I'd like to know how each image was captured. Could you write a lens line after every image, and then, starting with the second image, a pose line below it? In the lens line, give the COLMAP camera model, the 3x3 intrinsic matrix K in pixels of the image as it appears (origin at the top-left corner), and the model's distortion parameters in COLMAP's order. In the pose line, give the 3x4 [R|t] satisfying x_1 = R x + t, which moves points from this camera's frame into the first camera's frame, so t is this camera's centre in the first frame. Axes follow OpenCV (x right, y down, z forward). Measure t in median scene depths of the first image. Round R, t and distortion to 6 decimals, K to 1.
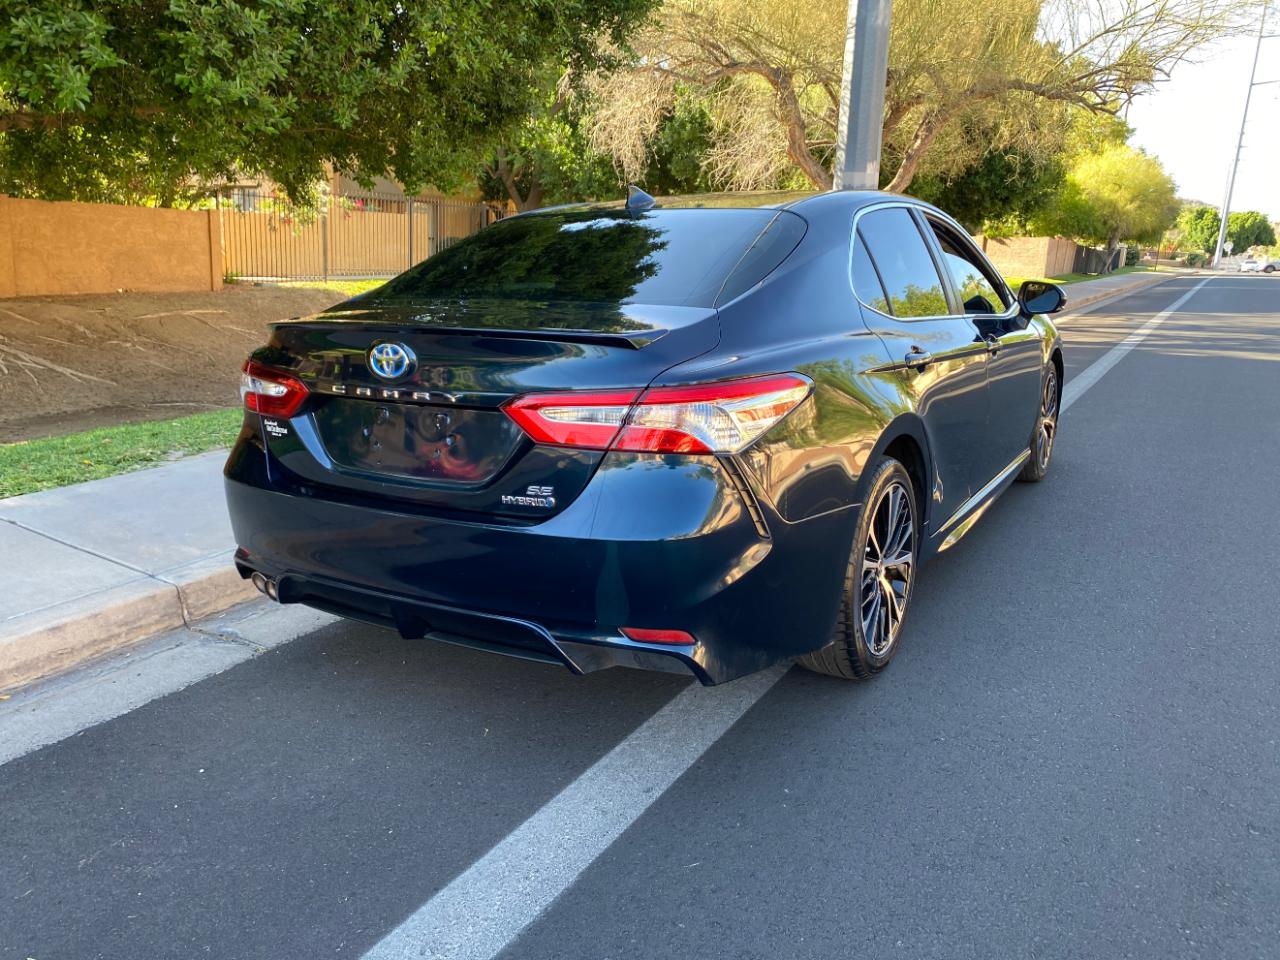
lens RADIAL K [[975.0, 0, 638.9], [0, 975.0, 477.5], [0, 0, 1]] dist [0.016884, -0.011473]
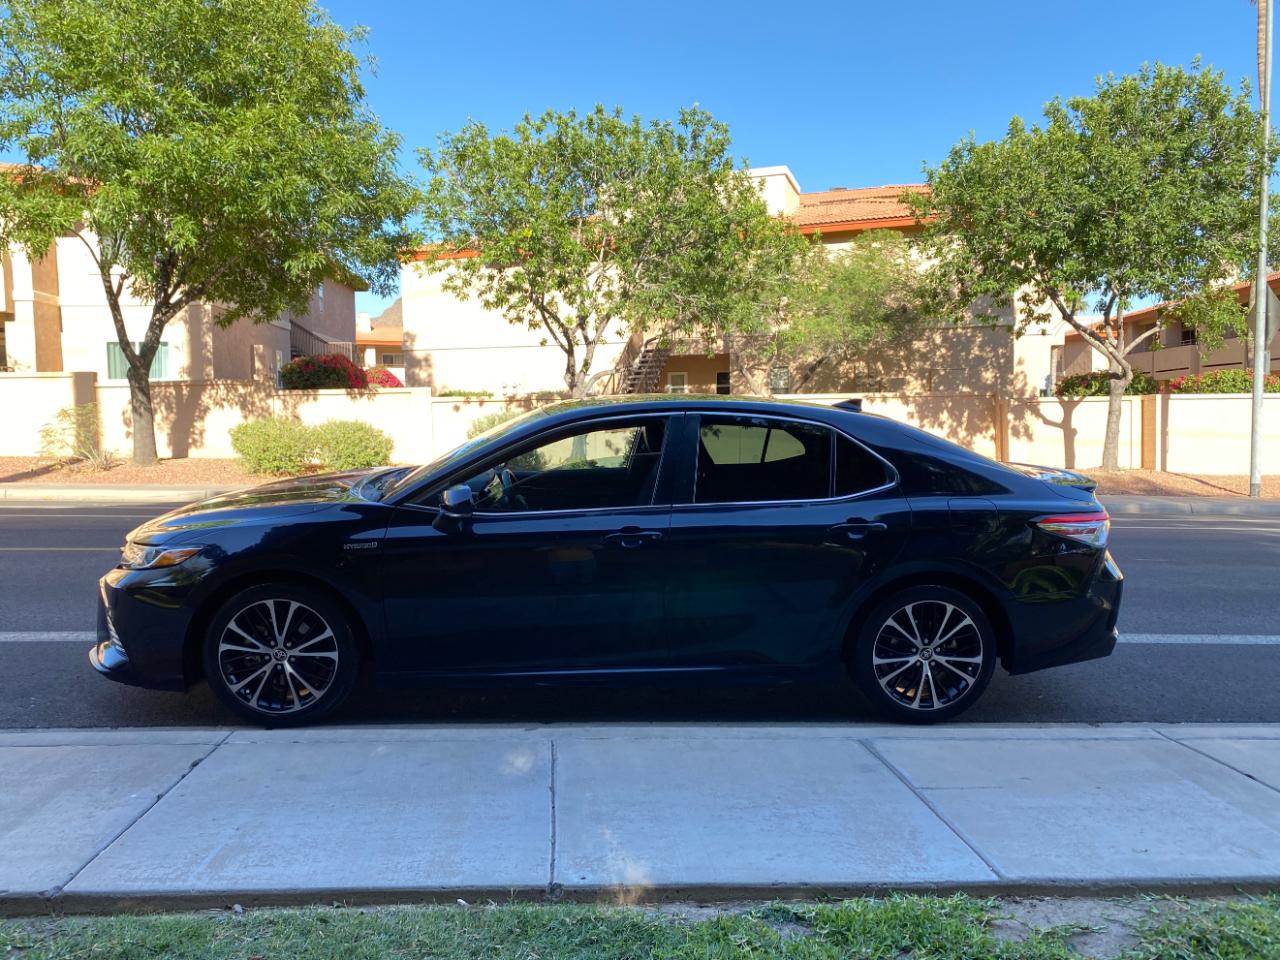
lens RADIAL K [[975.0, 0, 629.7], [0, 975.0, 477.4], [0, 0, 1]] dist [0.016884, -0.011473]
pose [[-0.569562, -0.092499, 0.816727, -0.570215], [0.172514, 0.958063, 0.228812, -0.307444], [-0.803641, 0.271220, -0.529718, 1.108490]]
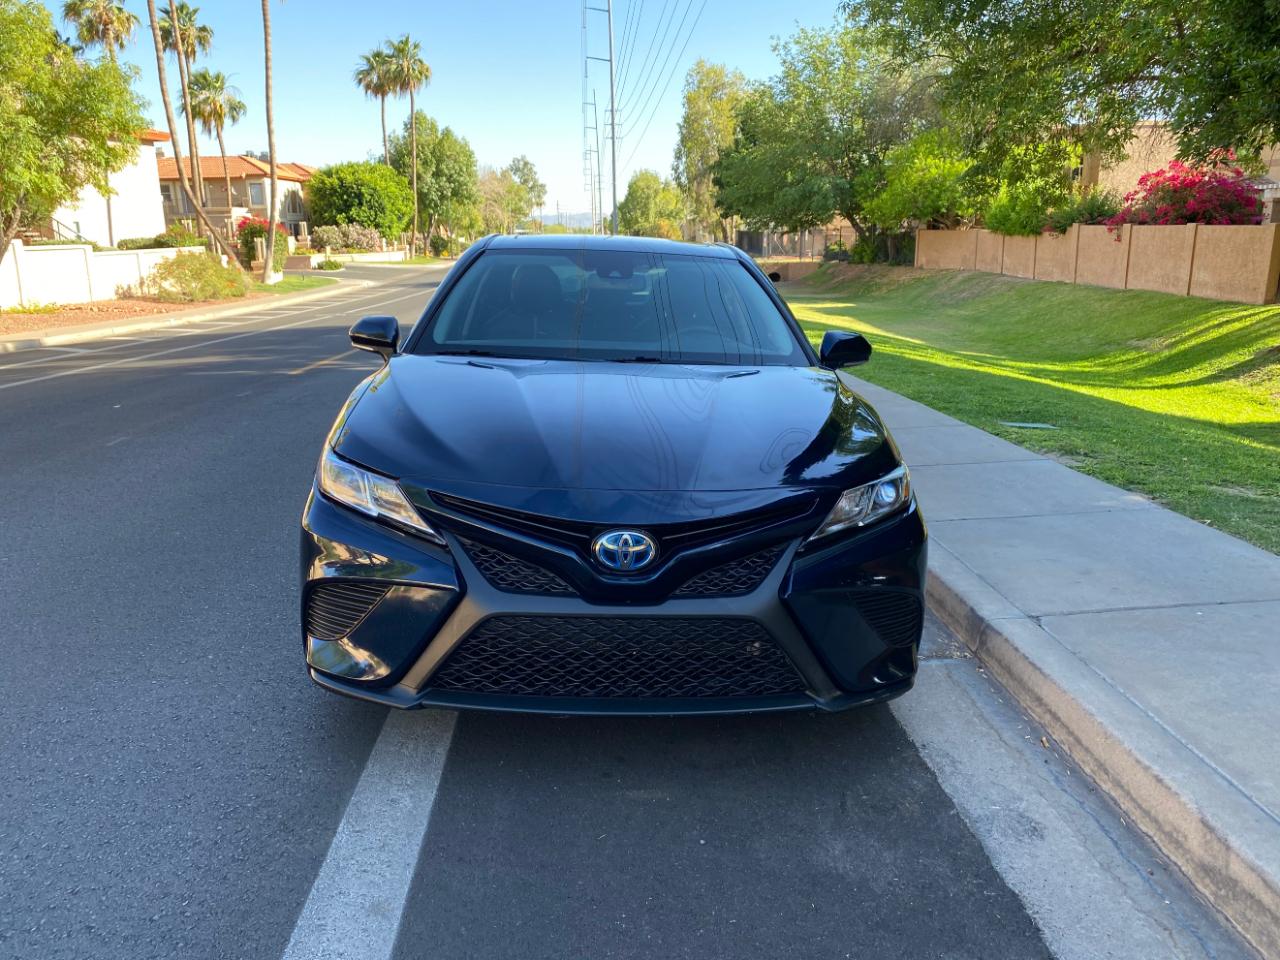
lens RADIAL K [[975.0, 0, 645.0], [0, 975.0, 477.3], [0, 0, 1]] dist [0.016884, -0.011473]
pose [[-0.833747, 0.105963, -0.541884, 0.500995], [-0.145323, 0.904698, 0.400504, -0.319865], [0.532680, 0.412667, -0.738890, 1.294380]]
